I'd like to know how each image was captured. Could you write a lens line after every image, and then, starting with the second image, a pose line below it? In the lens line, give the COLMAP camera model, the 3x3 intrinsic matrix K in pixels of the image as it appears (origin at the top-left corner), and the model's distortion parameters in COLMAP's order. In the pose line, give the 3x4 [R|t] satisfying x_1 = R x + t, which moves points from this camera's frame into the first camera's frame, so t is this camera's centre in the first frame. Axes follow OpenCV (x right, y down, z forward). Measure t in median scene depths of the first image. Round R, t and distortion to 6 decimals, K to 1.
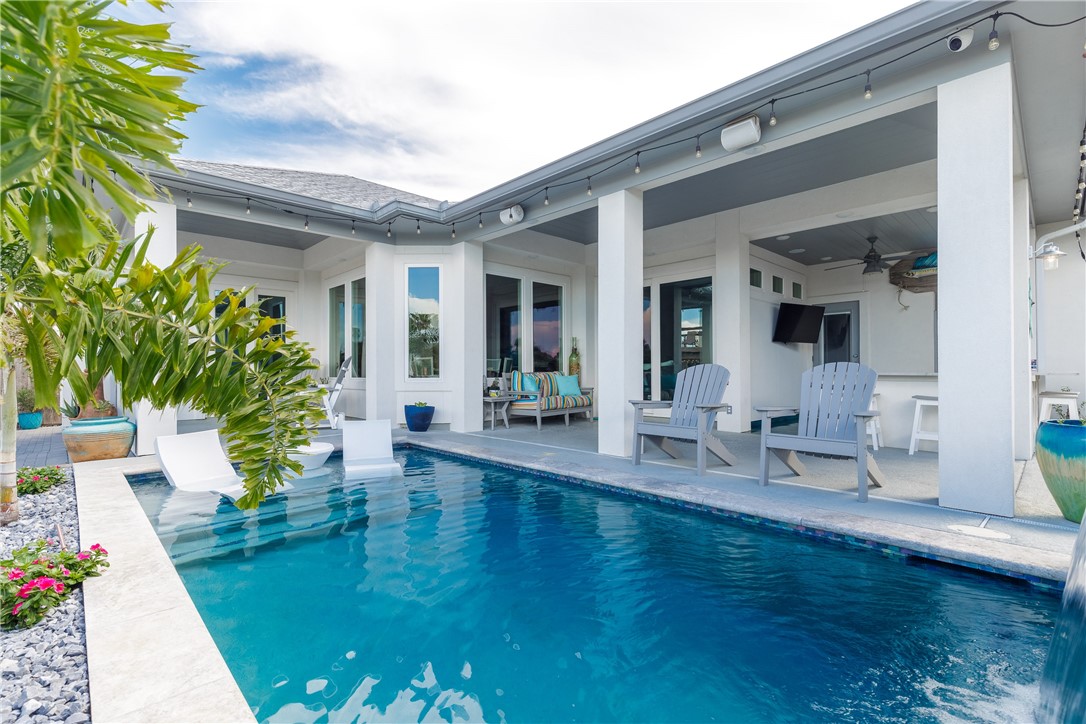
lens RADIAL K [[496.6, 0, 547.3], [0, 496.6, 372.7], [0, 0, 1]] dist [0.008162, -0.000746]
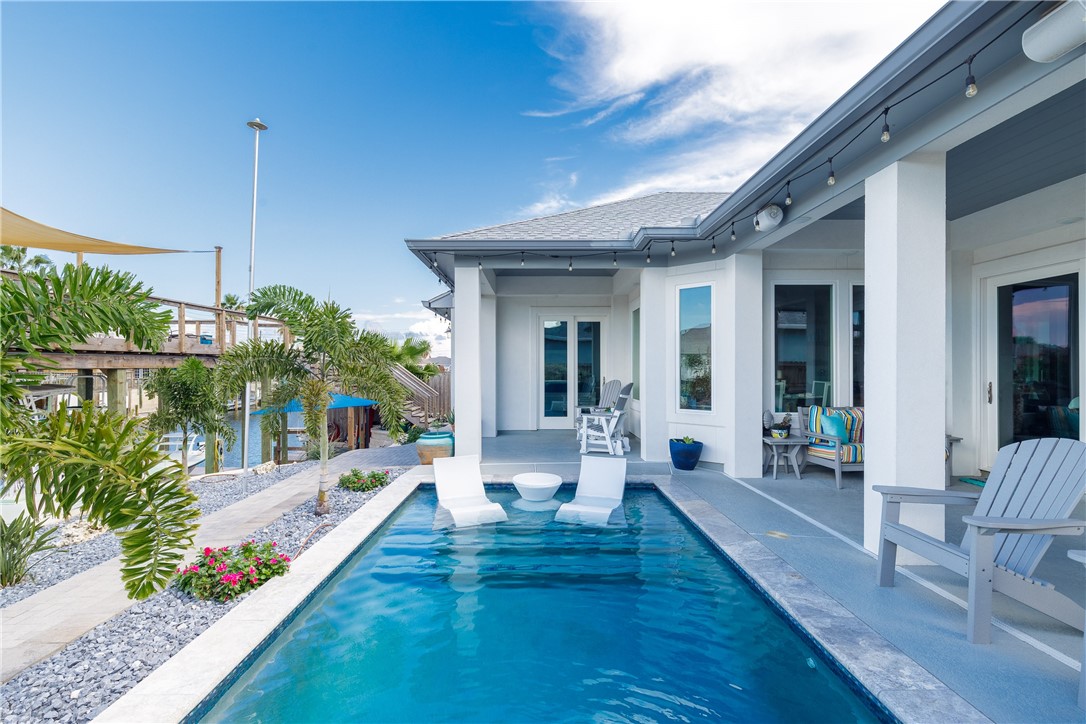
lens RADIAL K [[519.5, 0, 526.6], [0, 519.5, 361.1], [0, 0, 1]] dist [0.001699, 0.001333]
pose [[0.717672, -0.007507, -0.696341, 0.188514], [-0.009578, 0.999741, -0.020648, -0.054710], [0.696315, 0.021488, 0.717414, 0.109107]]
